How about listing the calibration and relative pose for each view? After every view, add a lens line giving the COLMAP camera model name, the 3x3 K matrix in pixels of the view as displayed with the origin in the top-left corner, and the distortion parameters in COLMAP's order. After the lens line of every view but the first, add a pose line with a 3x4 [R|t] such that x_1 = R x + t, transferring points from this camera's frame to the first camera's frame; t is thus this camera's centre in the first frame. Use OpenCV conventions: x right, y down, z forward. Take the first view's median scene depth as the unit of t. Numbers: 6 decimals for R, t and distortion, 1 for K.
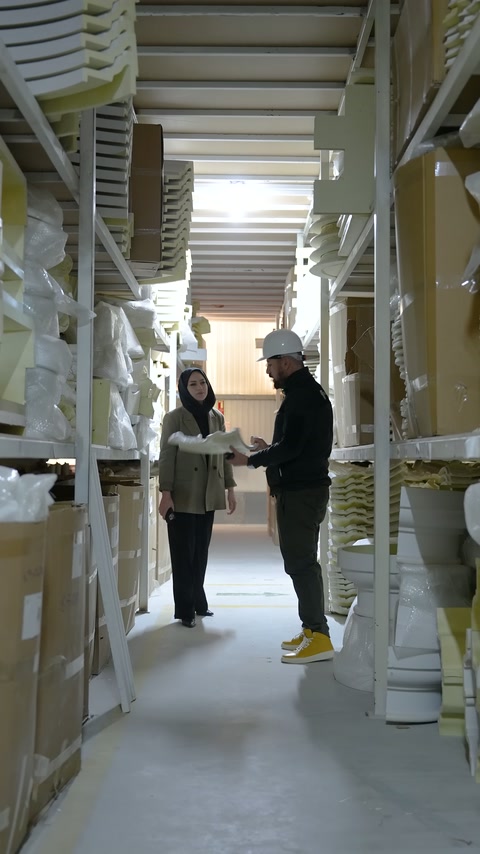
lens RADIAL K [[1080.0, 0, 240.0], [0, 1080.0, 427.0], [0, 0, 1]] dist [-0.001461, -0.012424]
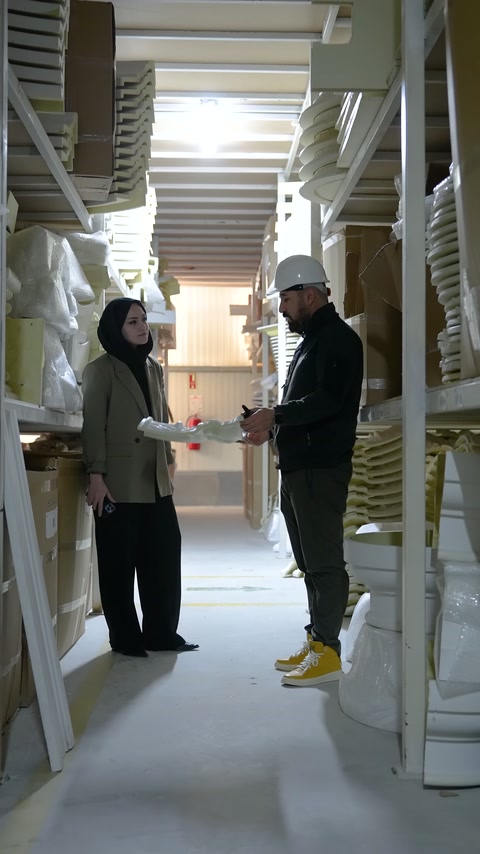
lens RADIAL K [[1080.0, 0, 240.0], [0, 1080.0, 427.0], [0, 0, 1]] dist [-0.001461, -0.012424]
pose [[0.999675, -0.005236, 0.024936, -0.000768], [0.004813, 0.999844, 0.016986, 0.016239], [-0.025021, -0.016861, 0.999545, 0.184814]]
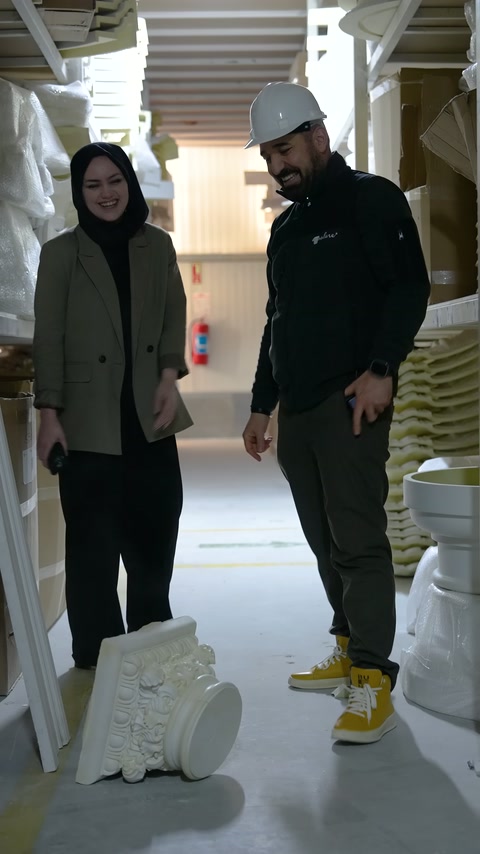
lens RADIAL K [[1435.9, 0, 240.0], [0, 1435.9, 427.0], [0, 0, 1]] dist [-0.004592, 0.036508]
pose [[0.999669, -0.023074, 0.011337, -0.005937], [0.022063, 0.996353, 0.082428, 0.013789], [-0.013198, -0.082150, 0.996533, 0.163614]]
